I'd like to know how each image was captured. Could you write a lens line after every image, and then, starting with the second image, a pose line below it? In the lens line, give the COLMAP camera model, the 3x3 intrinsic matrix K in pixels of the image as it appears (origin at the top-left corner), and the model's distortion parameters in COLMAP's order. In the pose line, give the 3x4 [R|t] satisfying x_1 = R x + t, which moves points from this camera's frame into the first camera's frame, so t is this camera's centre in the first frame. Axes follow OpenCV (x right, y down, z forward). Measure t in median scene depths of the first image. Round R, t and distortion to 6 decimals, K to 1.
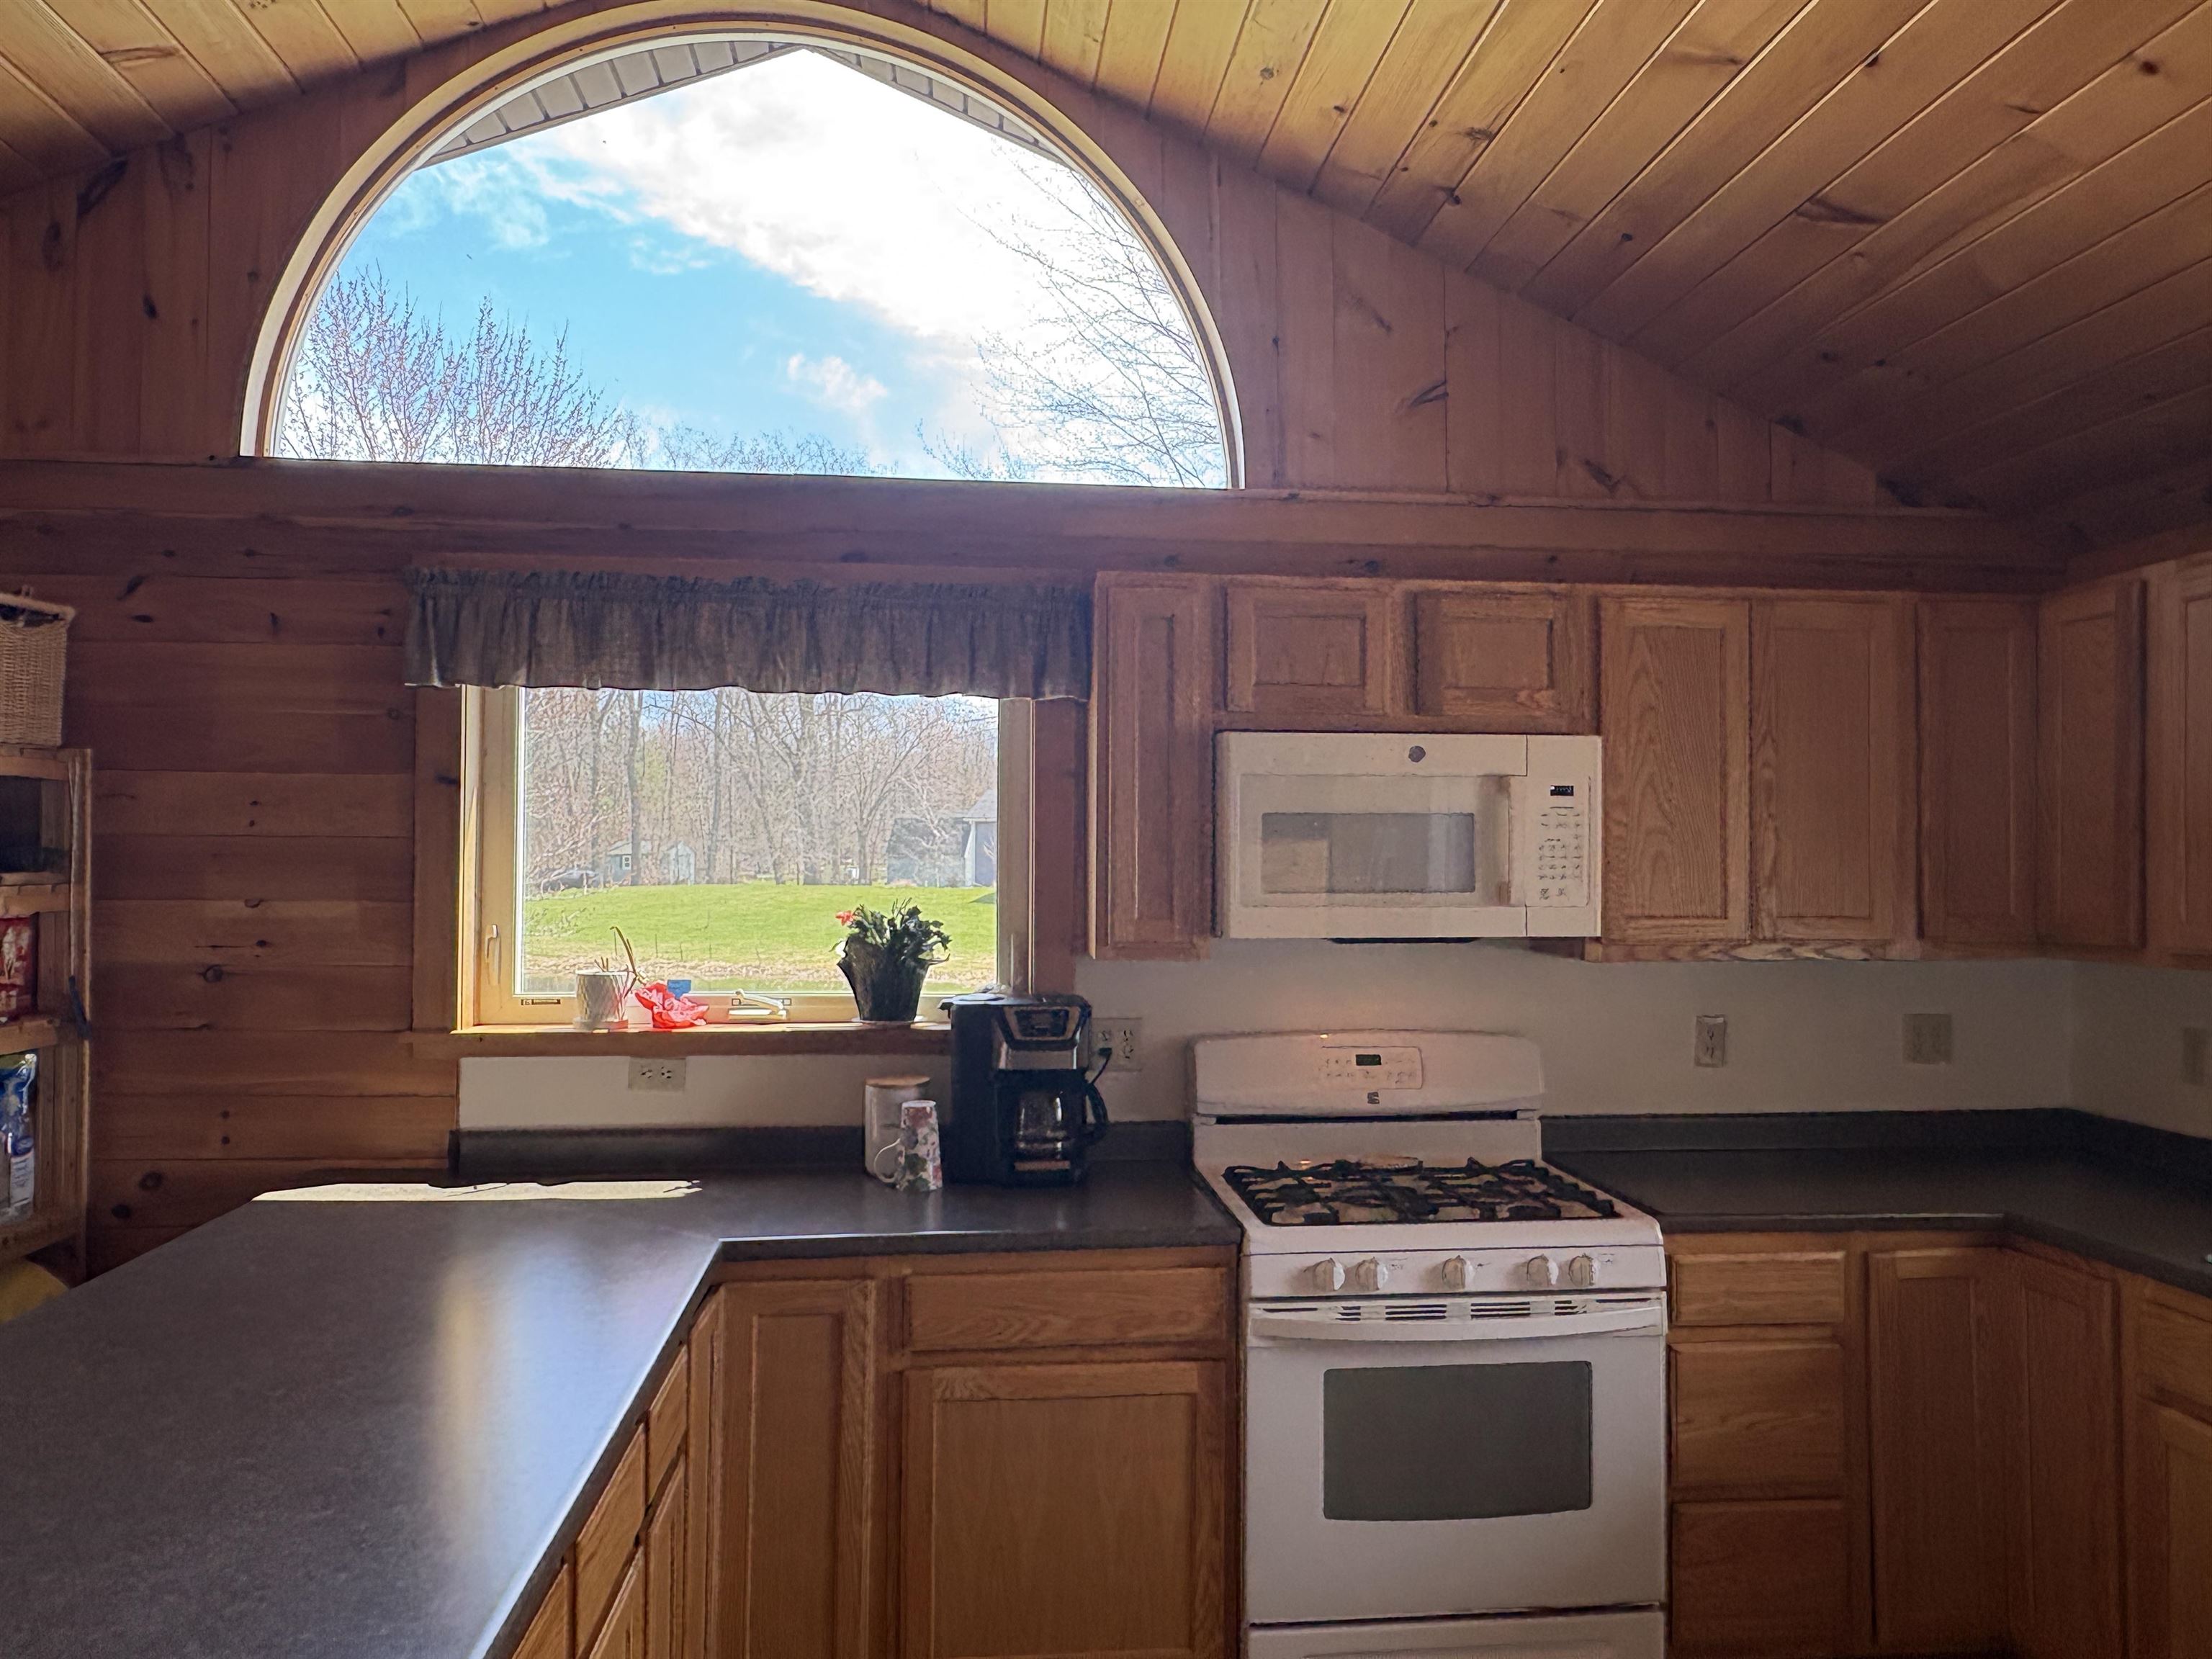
lens RADIAL K [[1501.1, 0, 1106.0], [0, 1501.1, 829.5], [0, 0, 1]] dist [0.002493, -0.000353]
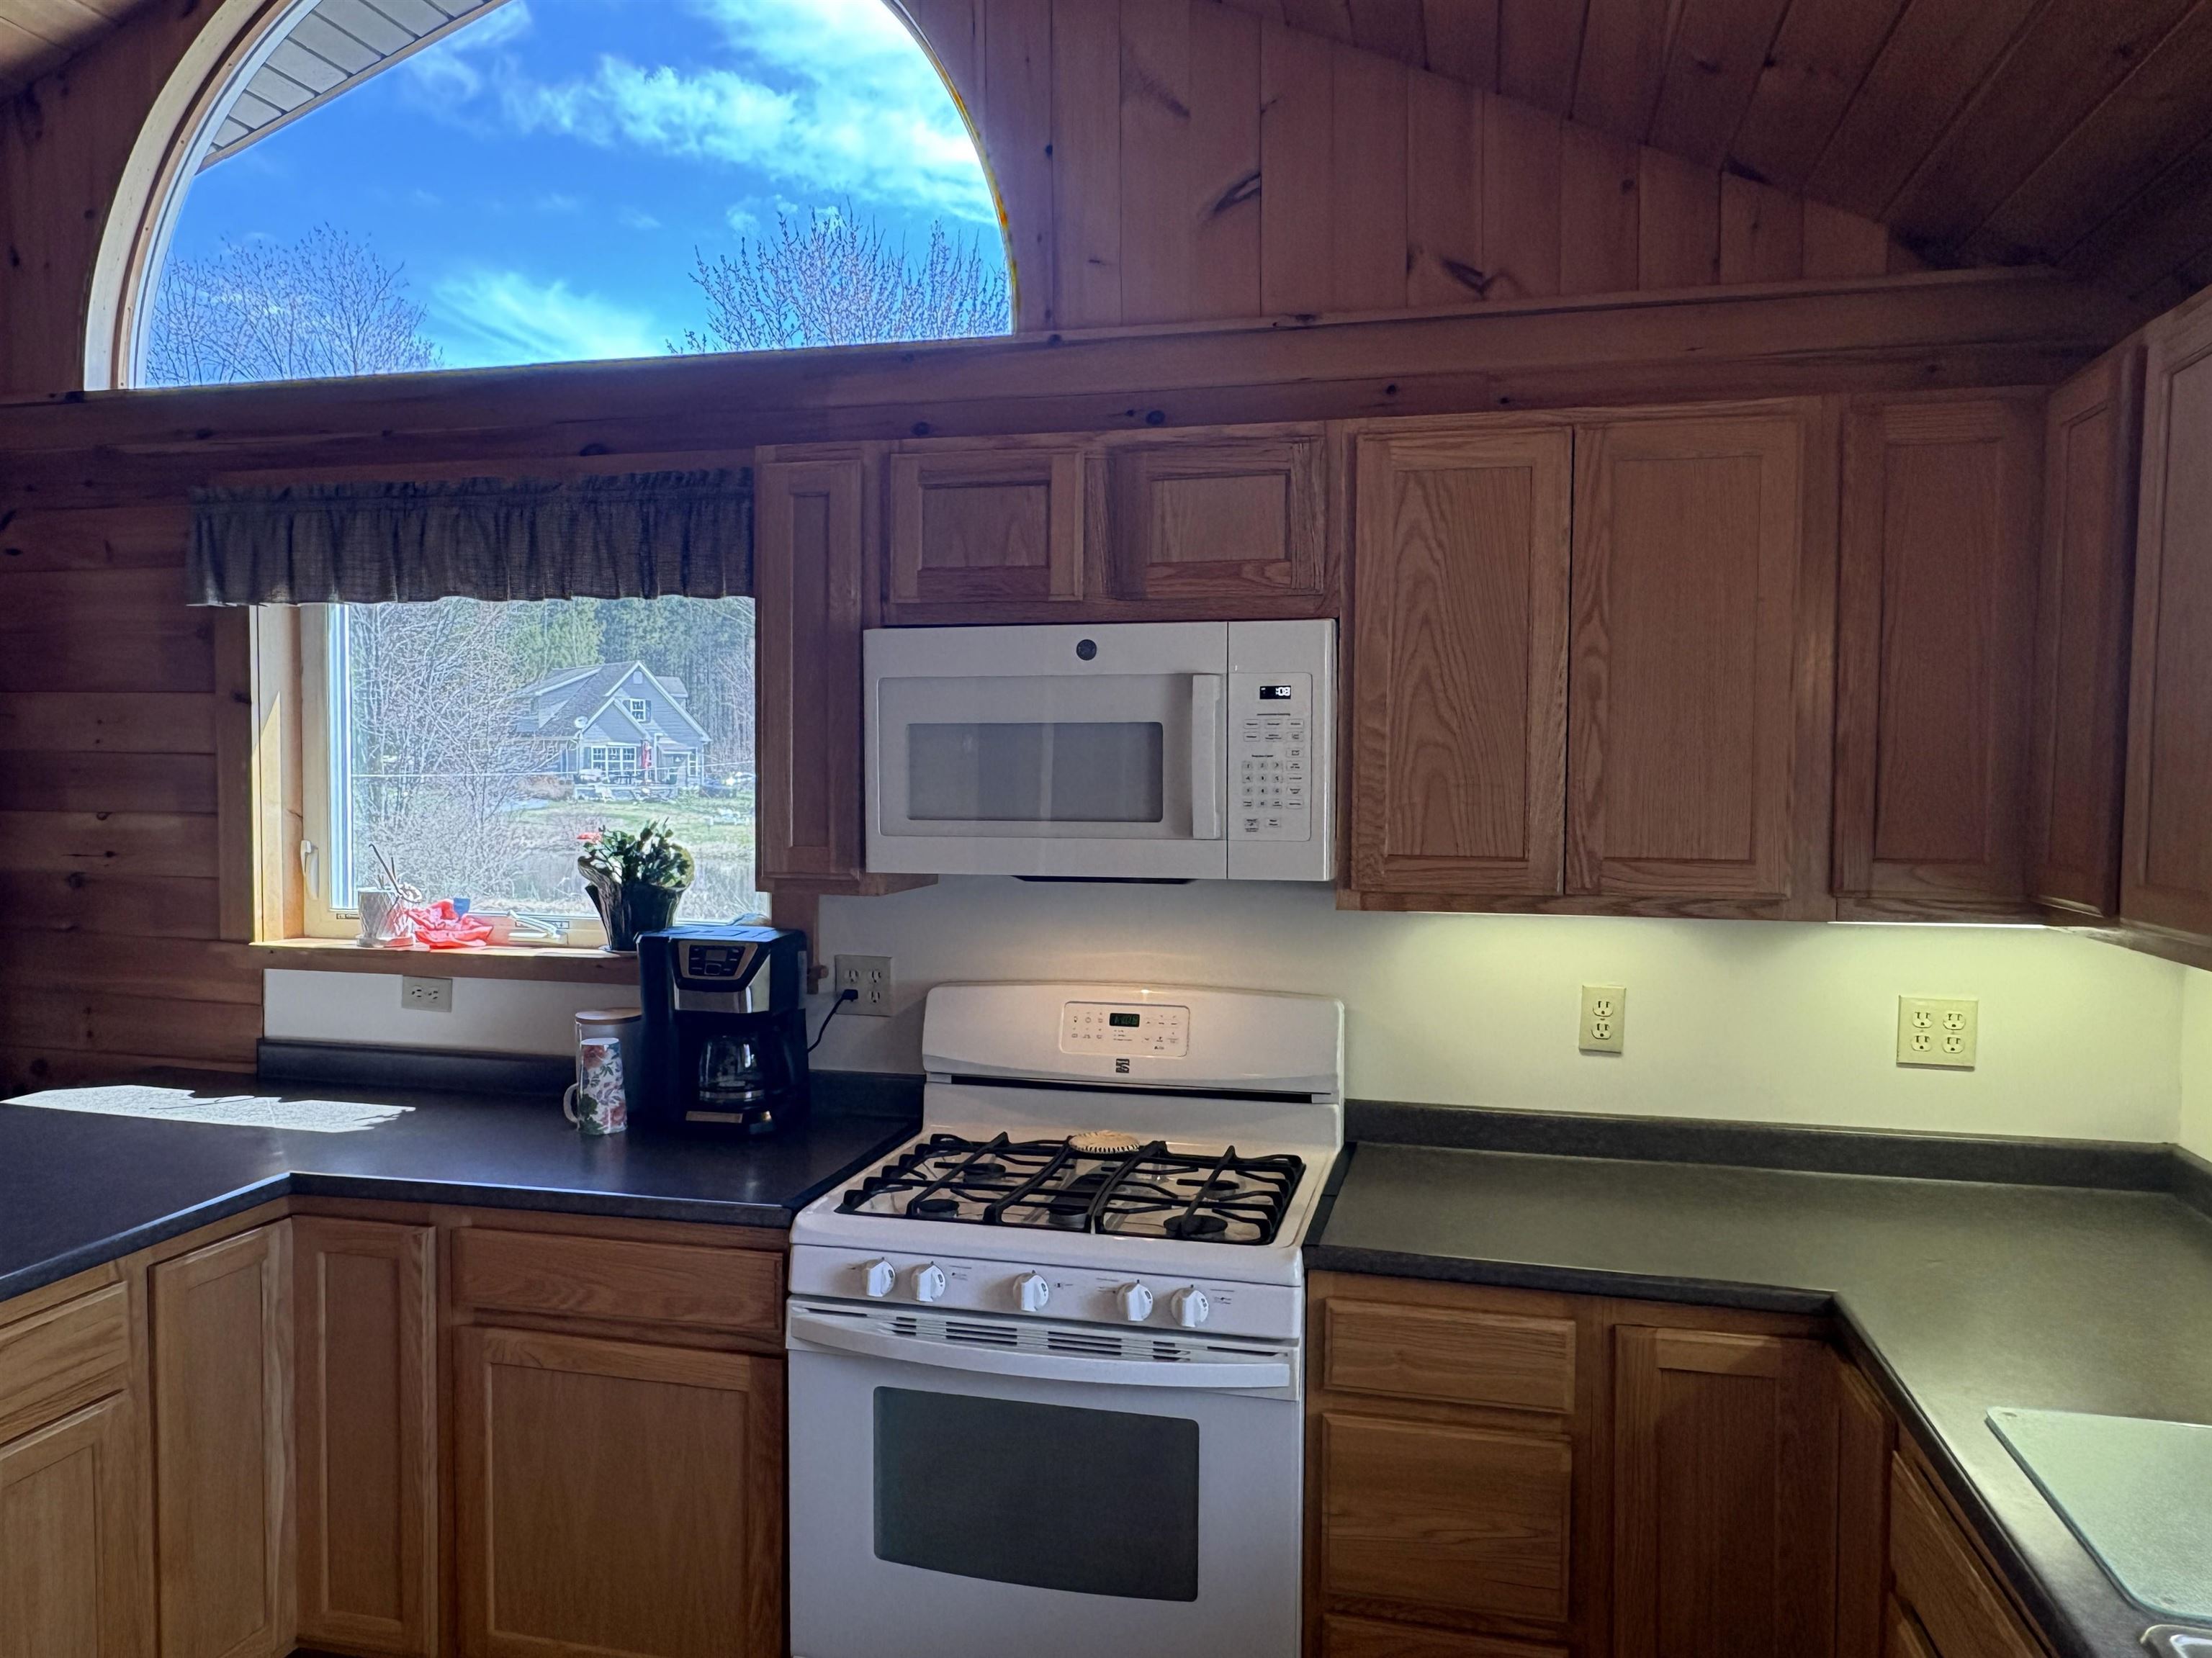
lens RADIAL K [[1526.9, 0, 1102.7], [0, 1526.9, 832.9], [0, 0, 1]] dist [0.000343, 0.002604]
pose [[0.942204, 0.015864, -0.334664, 0.471007], [0.005735, 0.997968, 0.063452, -0.004001], [0.334990, -0.061704, 0.940199, 0.218345]]
